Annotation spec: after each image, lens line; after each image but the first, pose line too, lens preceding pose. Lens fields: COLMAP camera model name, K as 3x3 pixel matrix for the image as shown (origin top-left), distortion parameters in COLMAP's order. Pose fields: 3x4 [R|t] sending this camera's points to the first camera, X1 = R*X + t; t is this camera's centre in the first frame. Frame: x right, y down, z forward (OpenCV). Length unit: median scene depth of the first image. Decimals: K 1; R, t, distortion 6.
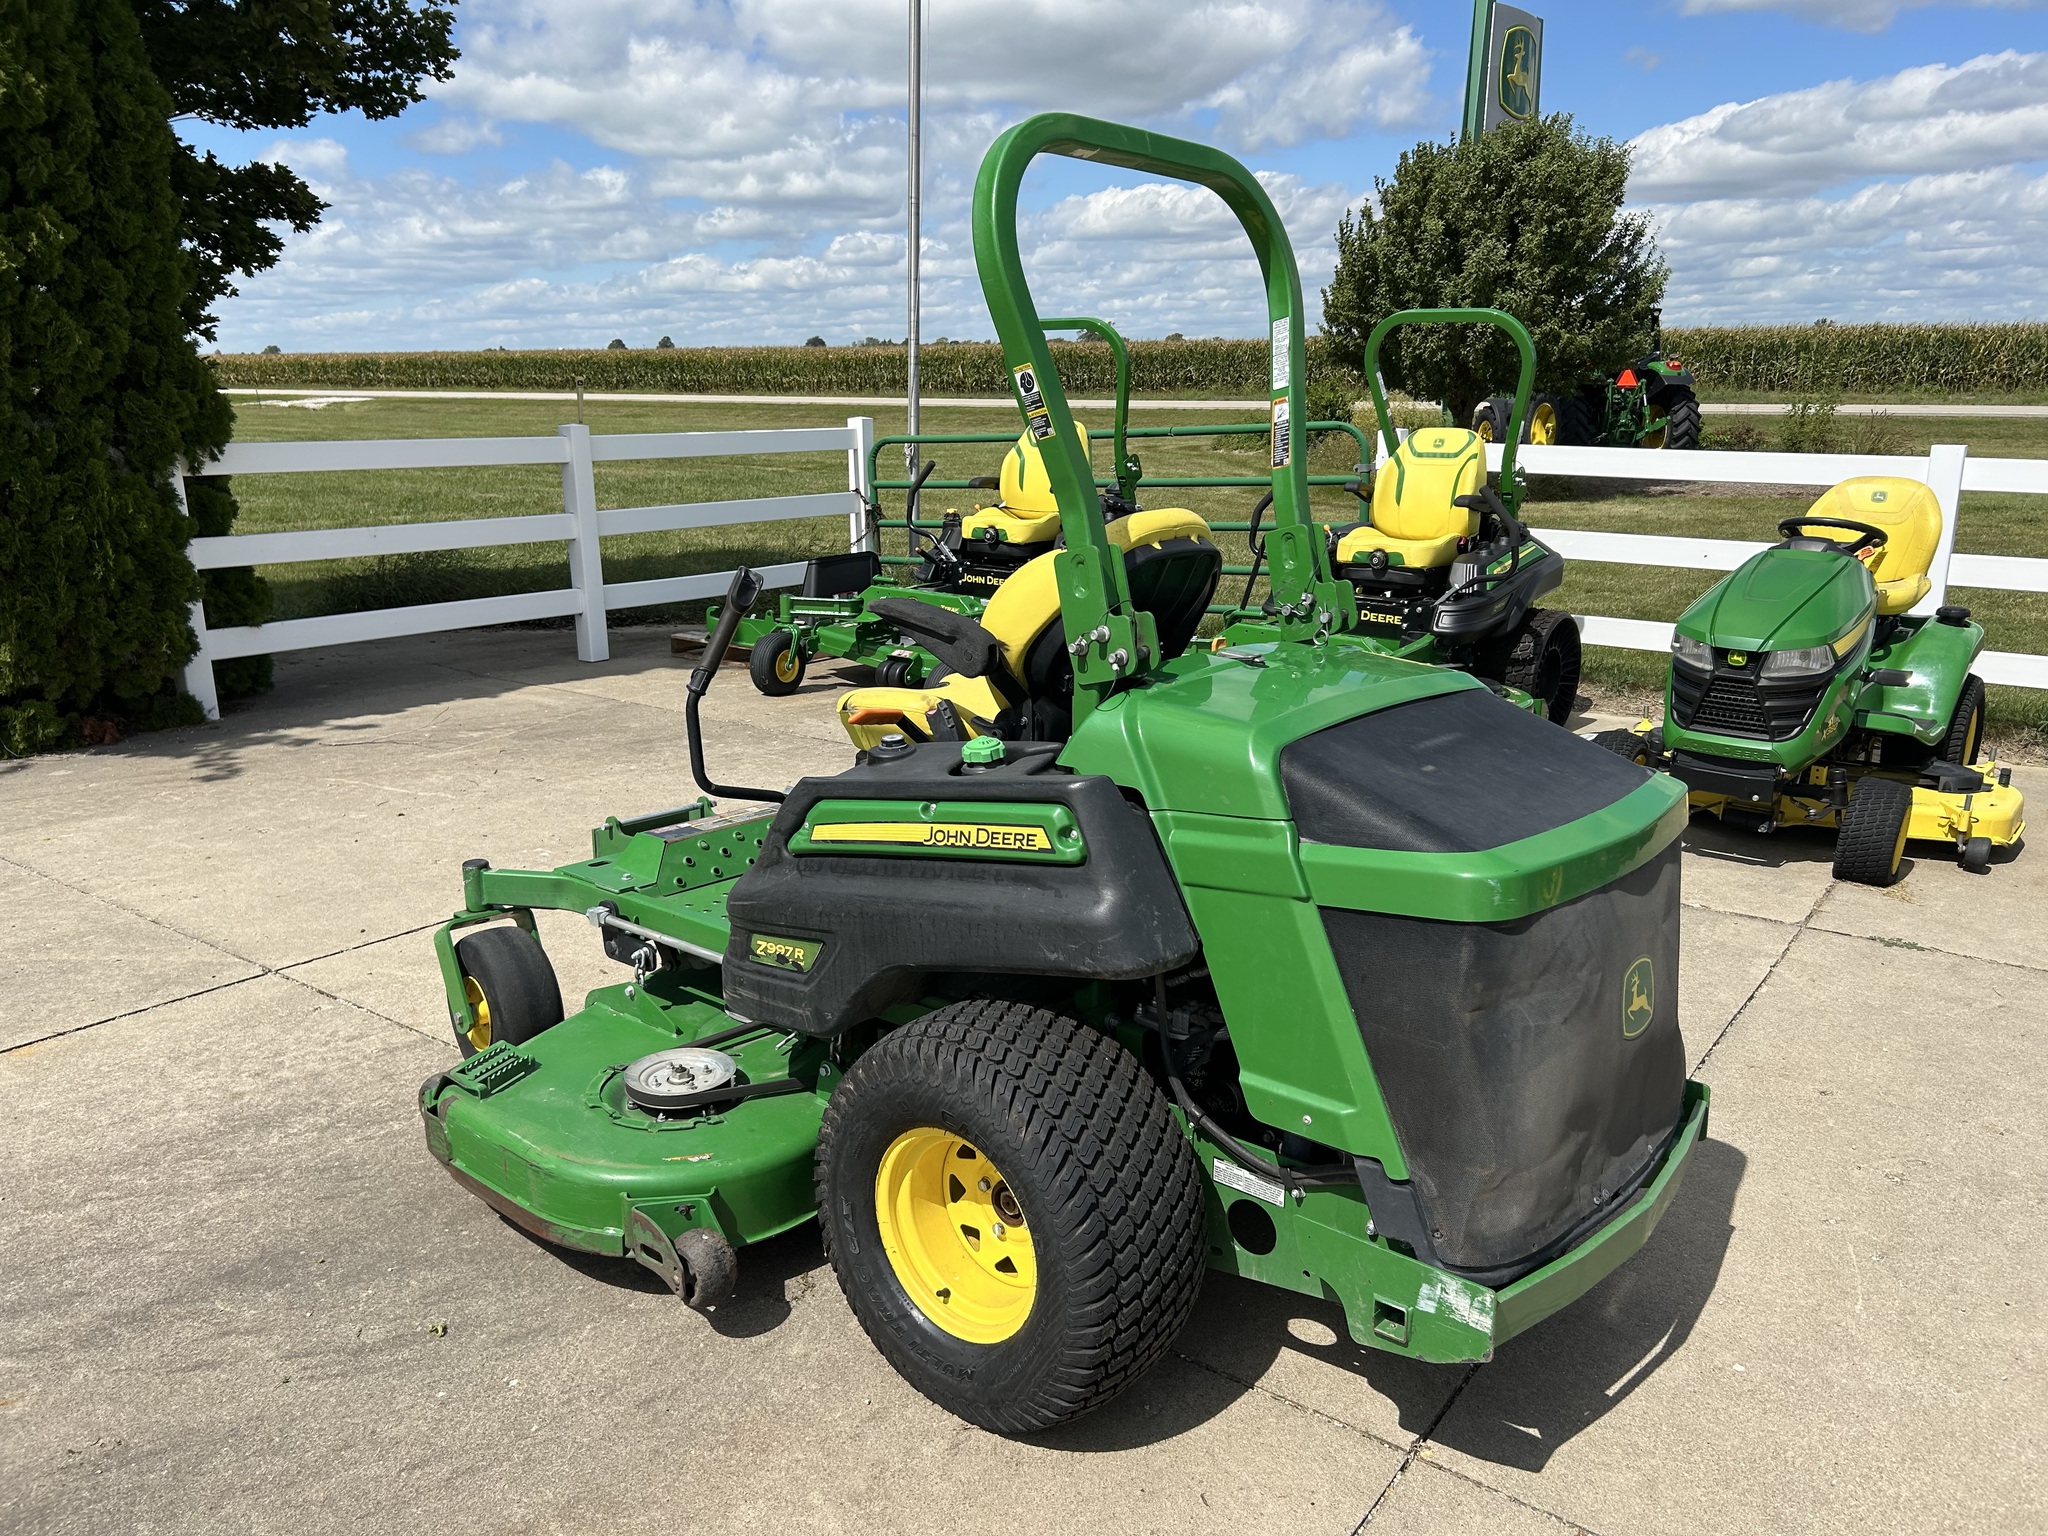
lens RADIAL K [[1542.5, 0, 1007.8], [0, 1542.5, 775.3], [0, 0, 1]] dist [0.043945, -0.052494]
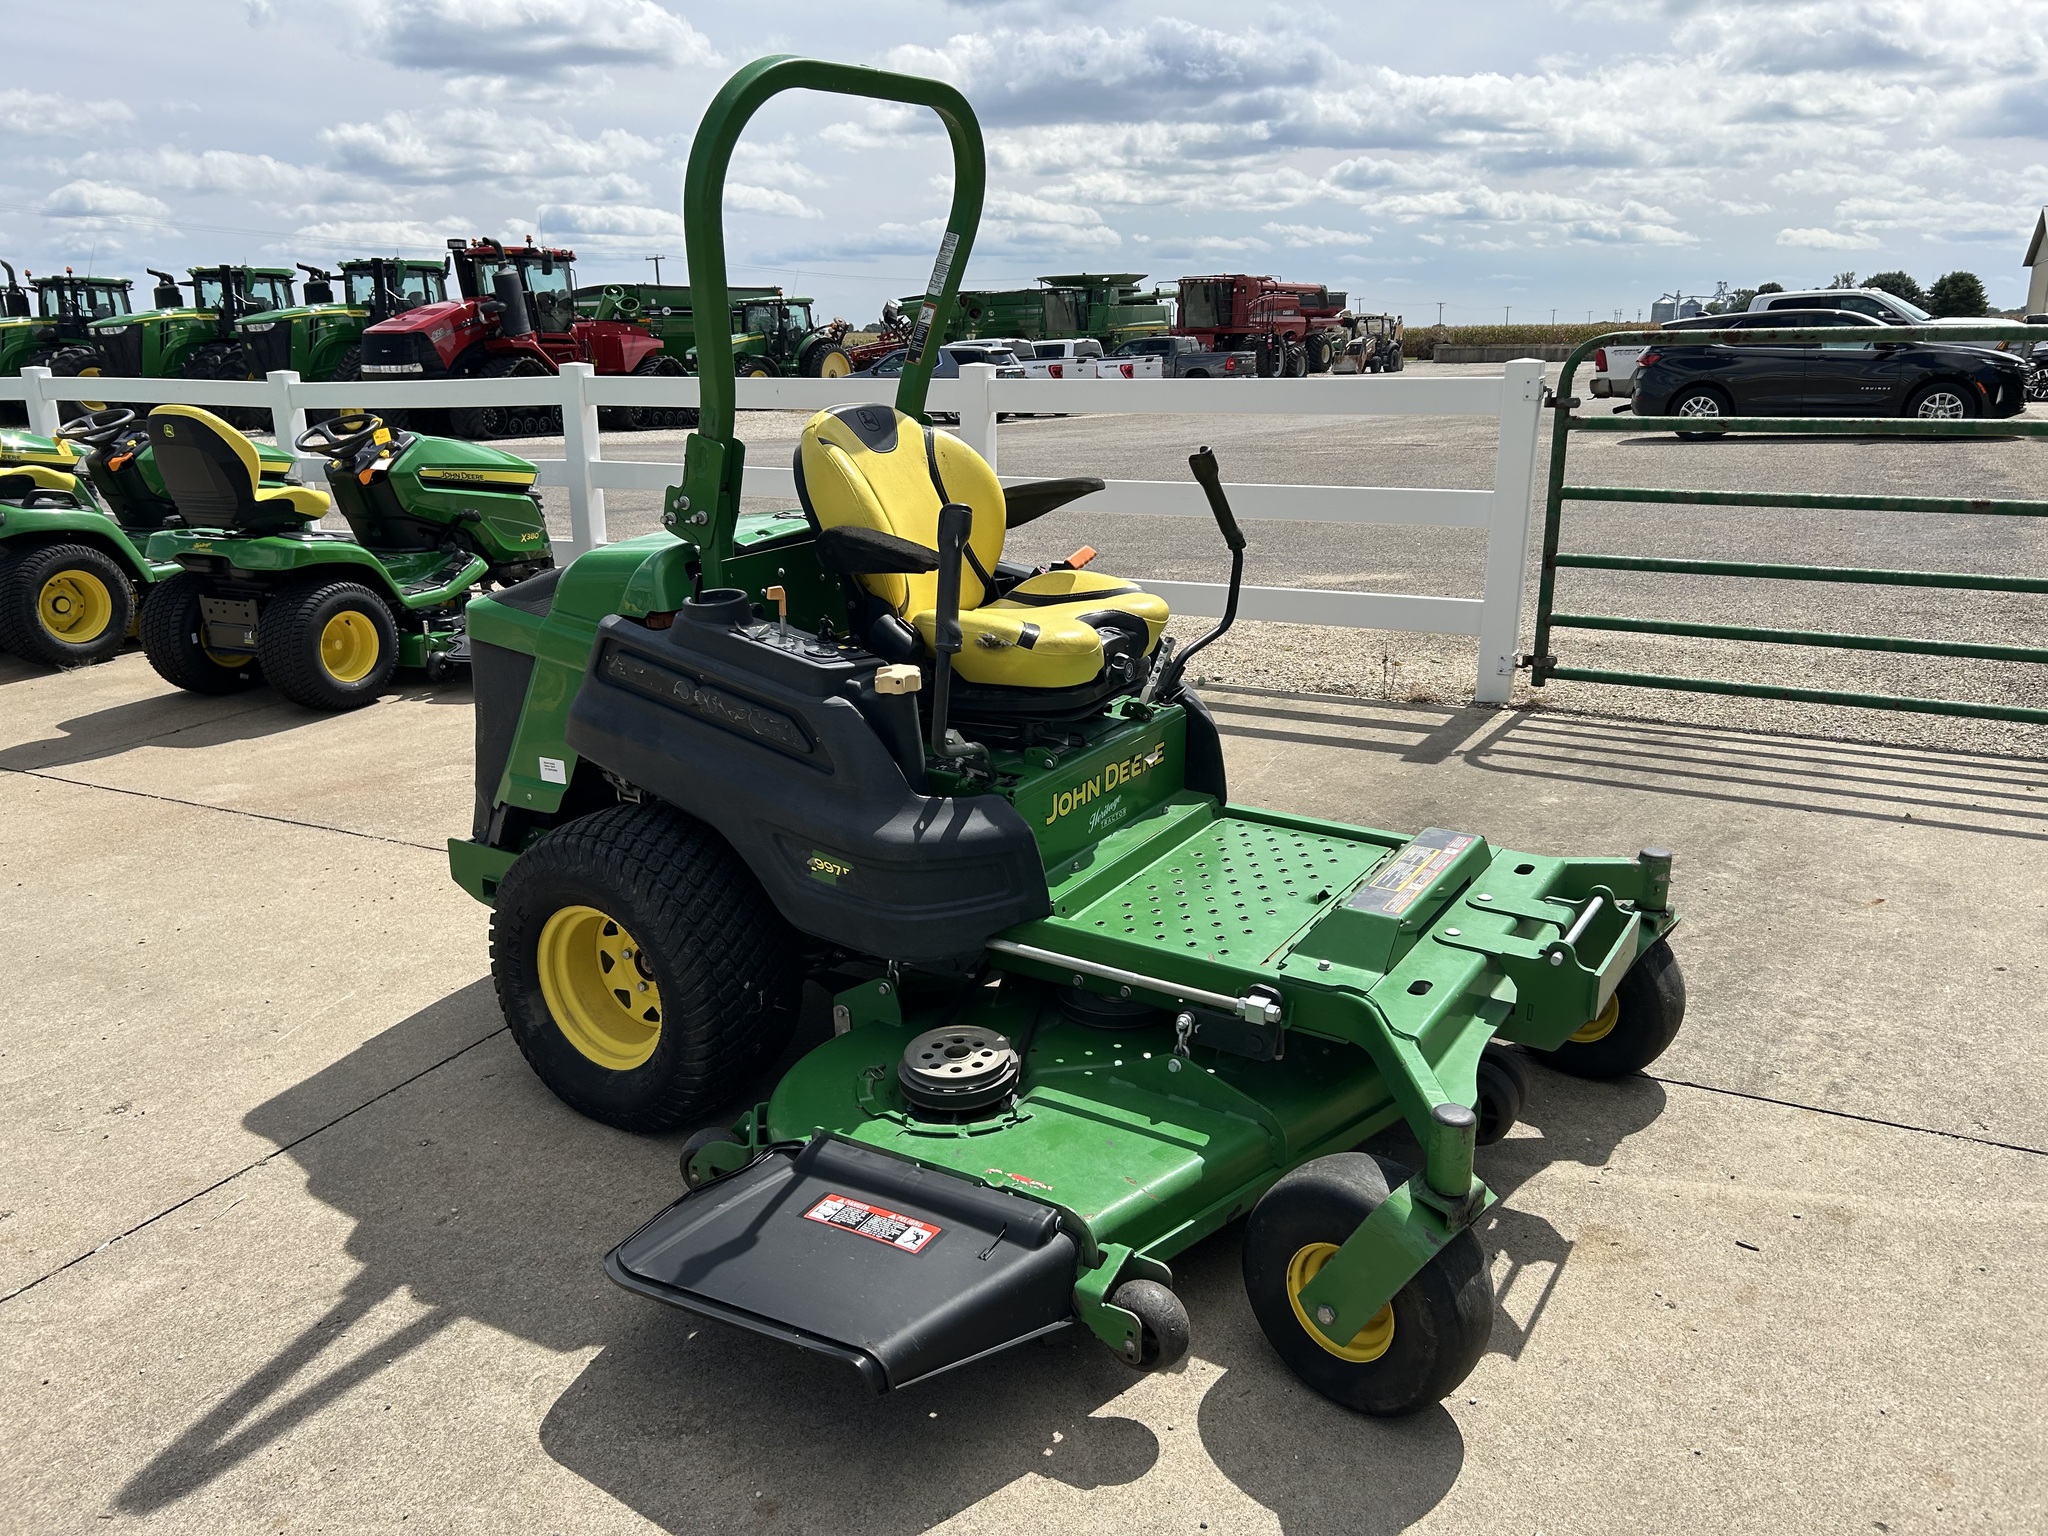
lens RADIAL K [[1542.5, 0, 1005.0], [0, 1542.5, 758.3], [0, 0, 1]] dist [0.043945, -0.052494]
pose [[-0.989248, 0.053317, -0.136182, 0.063265], [-0.021880, 0.866740, 0.498281, -0.210705], [0.144601, 0.495903, -0.856254, 0.863167]]
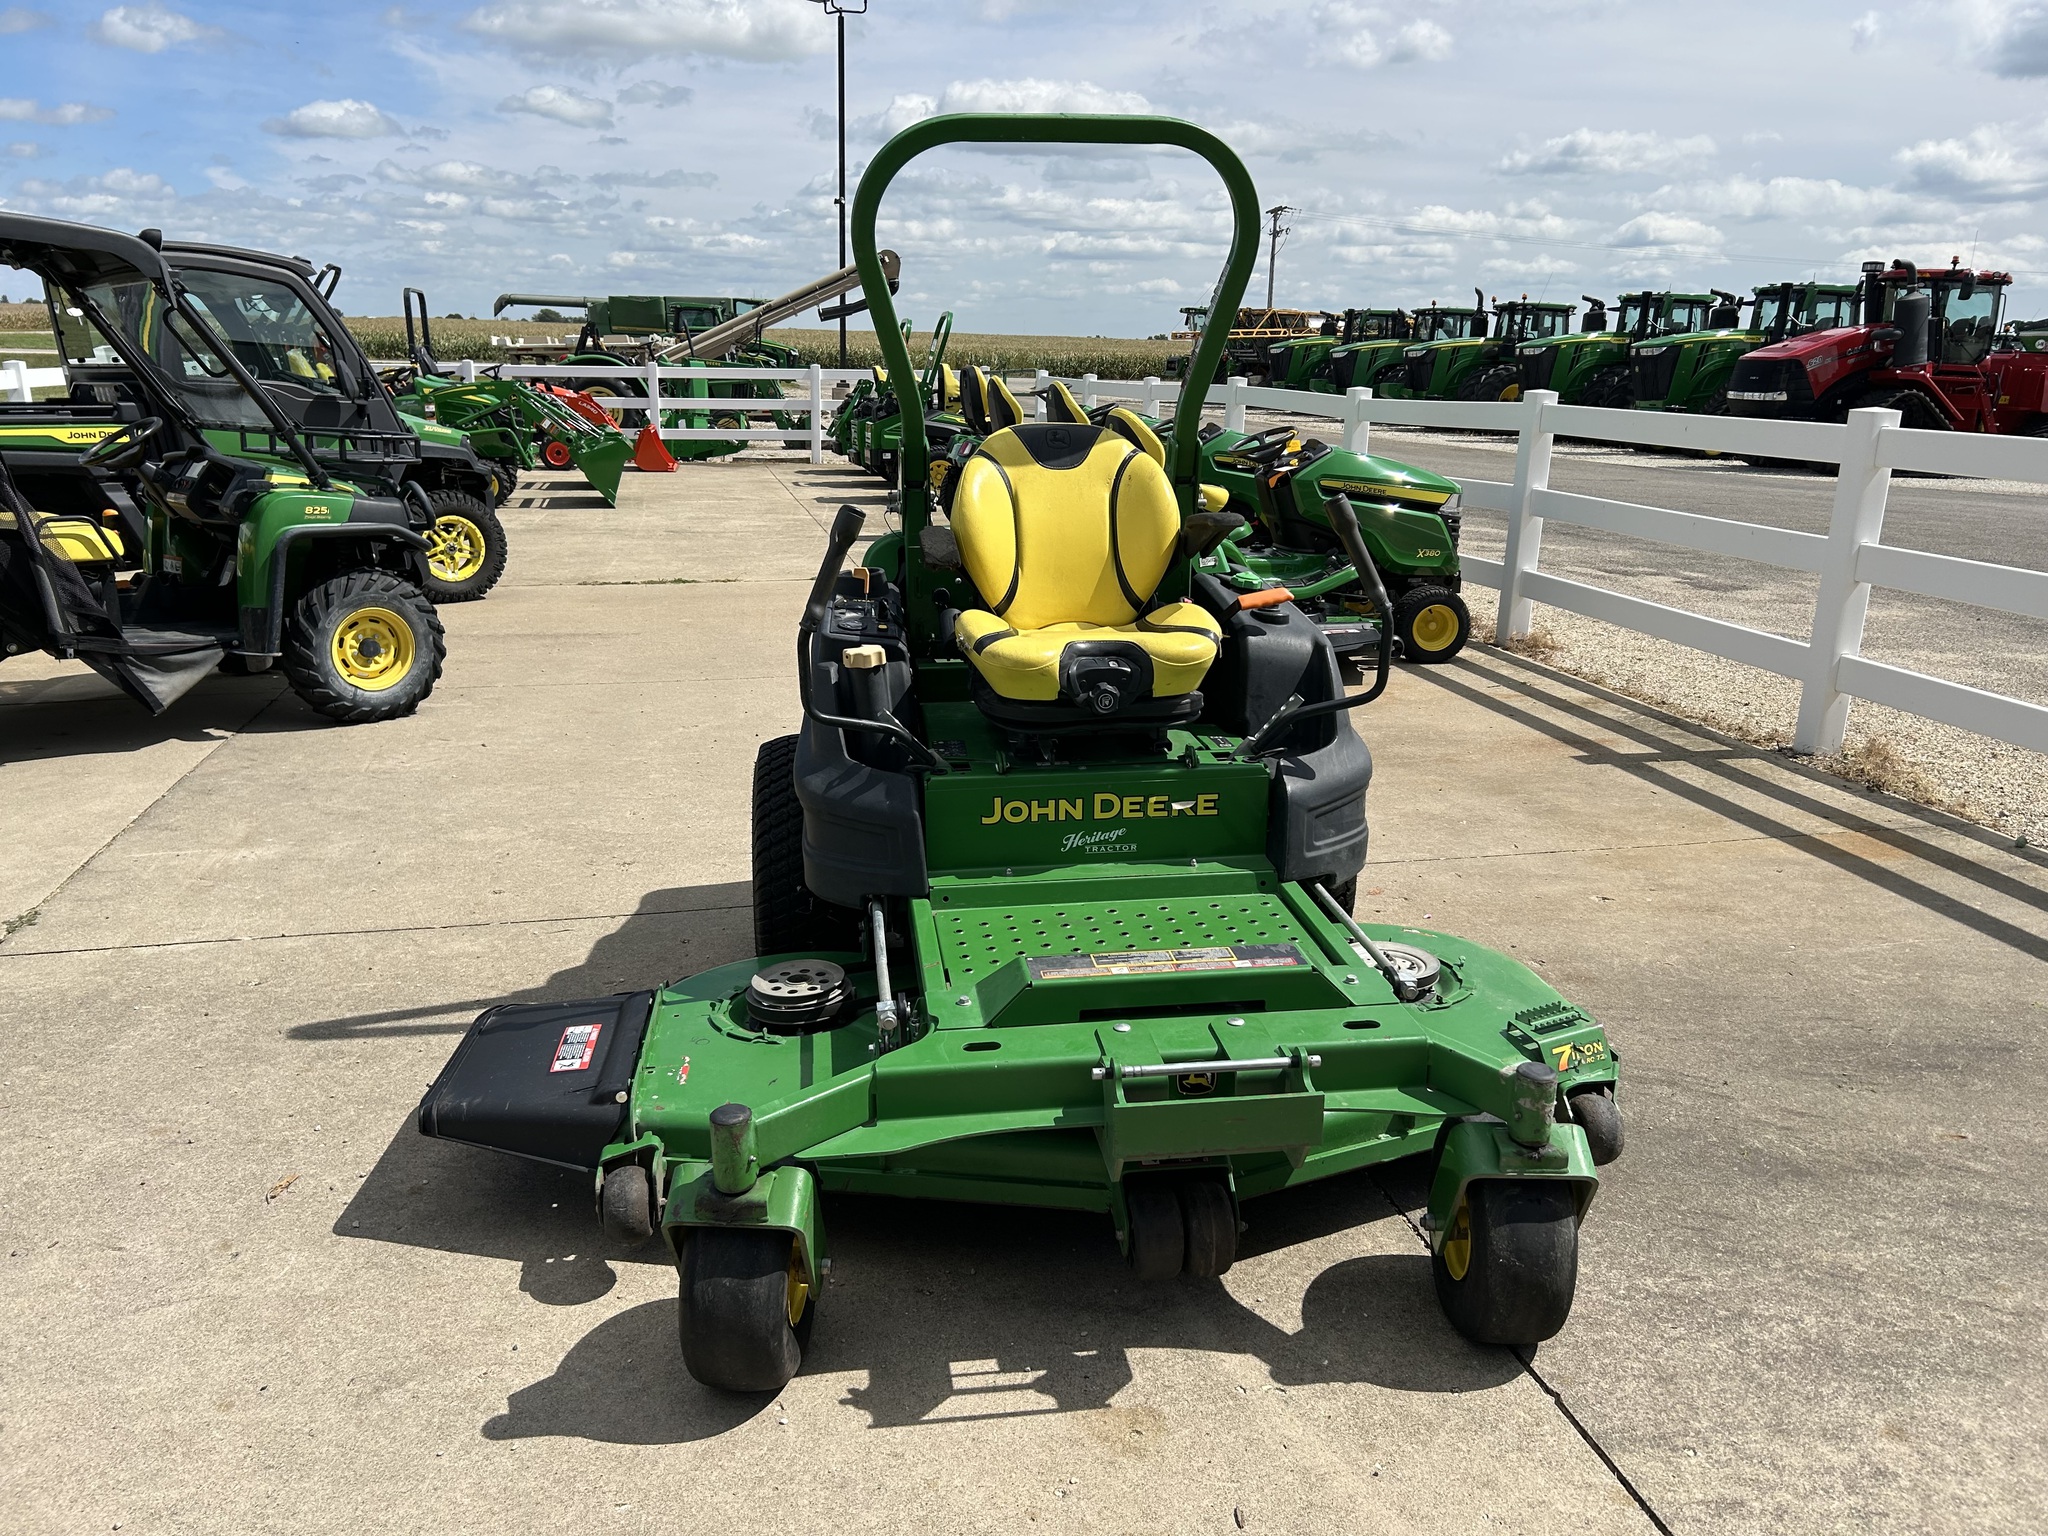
lens RADIAL K [[1542.5, 0, 1027.0], [0, 1542.5, 753.9], [0, 0, 1]] dist [0.043945, -0.052494]
pose [[-0.750279, -0.179538, 0.636277, -0.299038], [0.148590, 0.892004, 0.426908, -0.192453], [-0.644207, 0.414844, -0.642574, 0.783463]]
